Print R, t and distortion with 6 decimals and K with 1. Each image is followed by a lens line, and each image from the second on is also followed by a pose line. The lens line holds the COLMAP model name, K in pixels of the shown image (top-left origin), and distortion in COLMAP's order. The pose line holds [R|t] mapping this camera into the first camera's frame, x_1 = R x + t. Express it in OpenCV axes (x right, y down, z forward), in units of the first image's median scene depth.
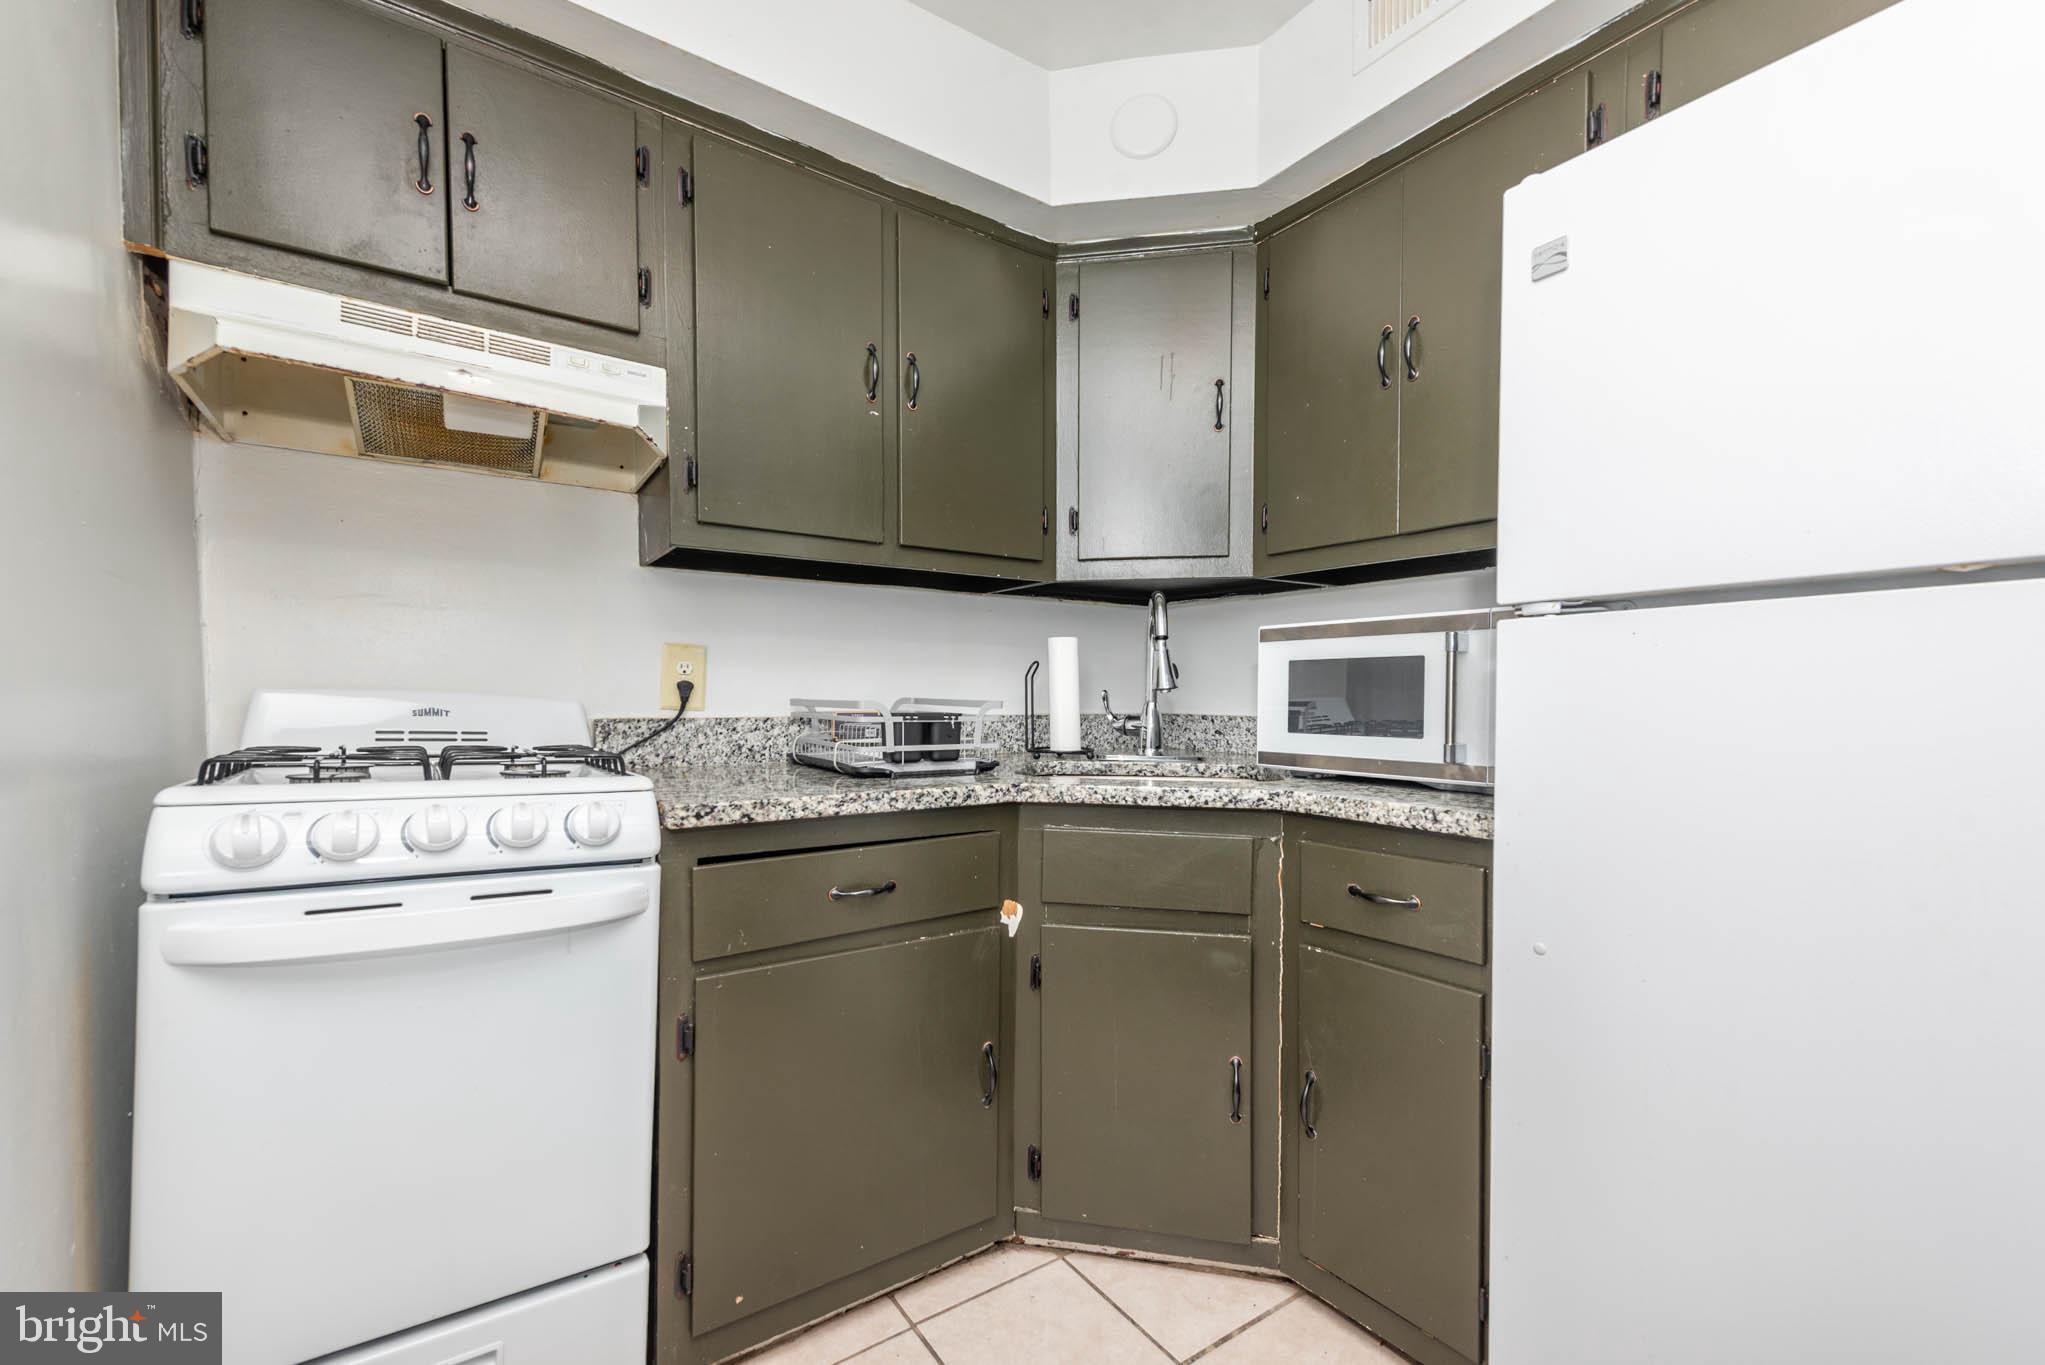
lens RADIAL K [[798.5, 0, 1021.2], [0, 798.5, 710.2], [0, 0, 1]] dist [0.011108, -0.004904]
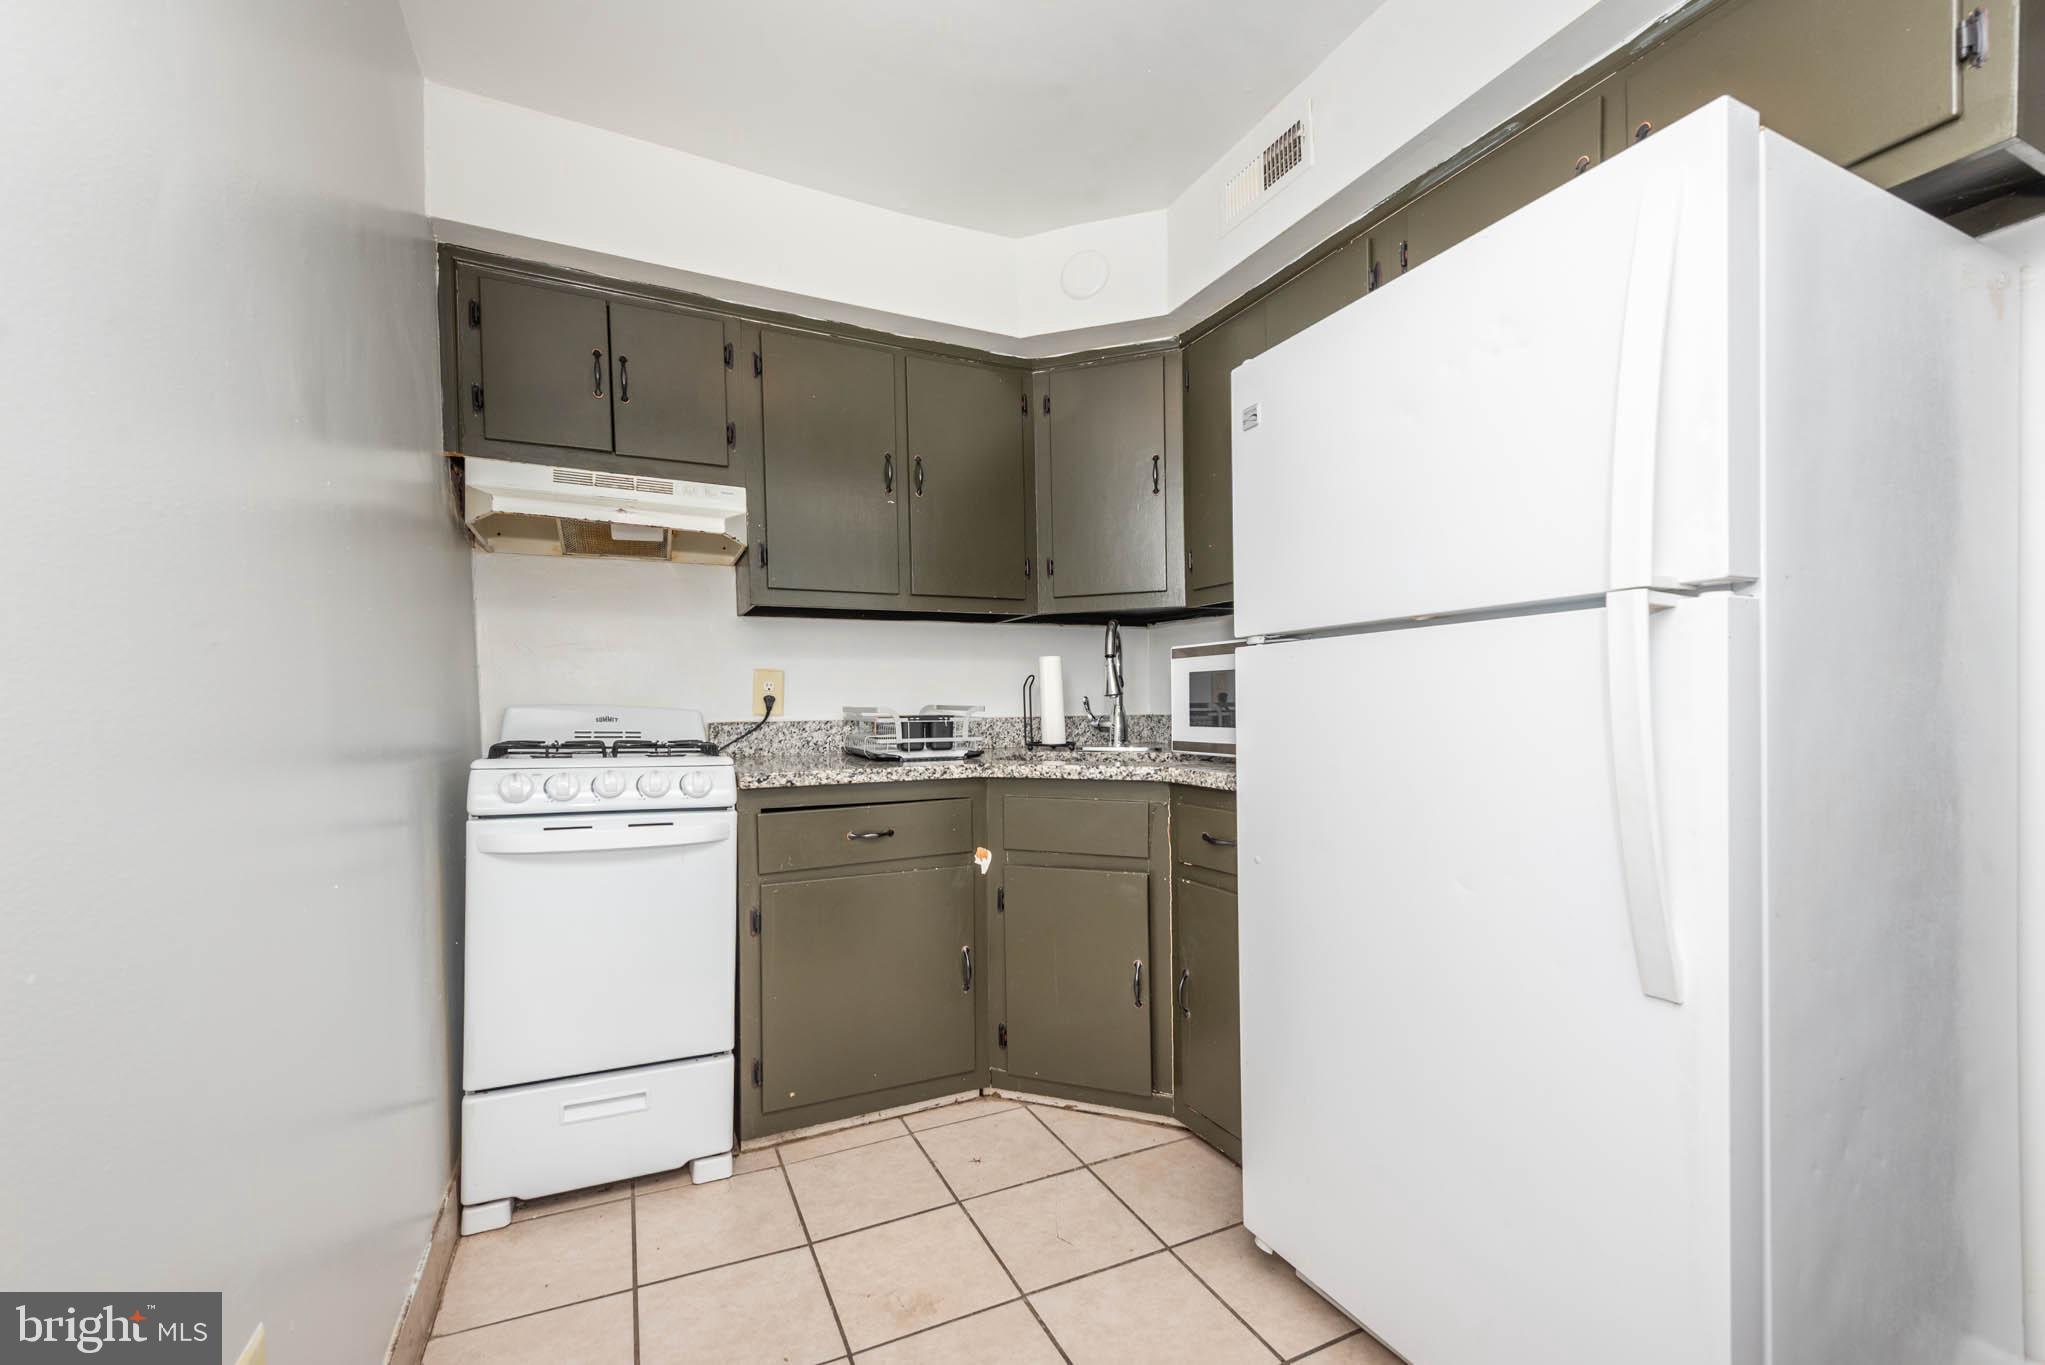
lens RADIAL K [[780.2, 0, 1018.2], [0, 780.2, 719.8], [0, 0, 1]] dist [0.002714, -0.000023]
pose [[0.988123, -0.012751, -0.153137, 0.280386], [0.013303, 0.999908, 0.002580, 0.010944], [0.153090, -0.004587, 0.988202, -0.369174]]
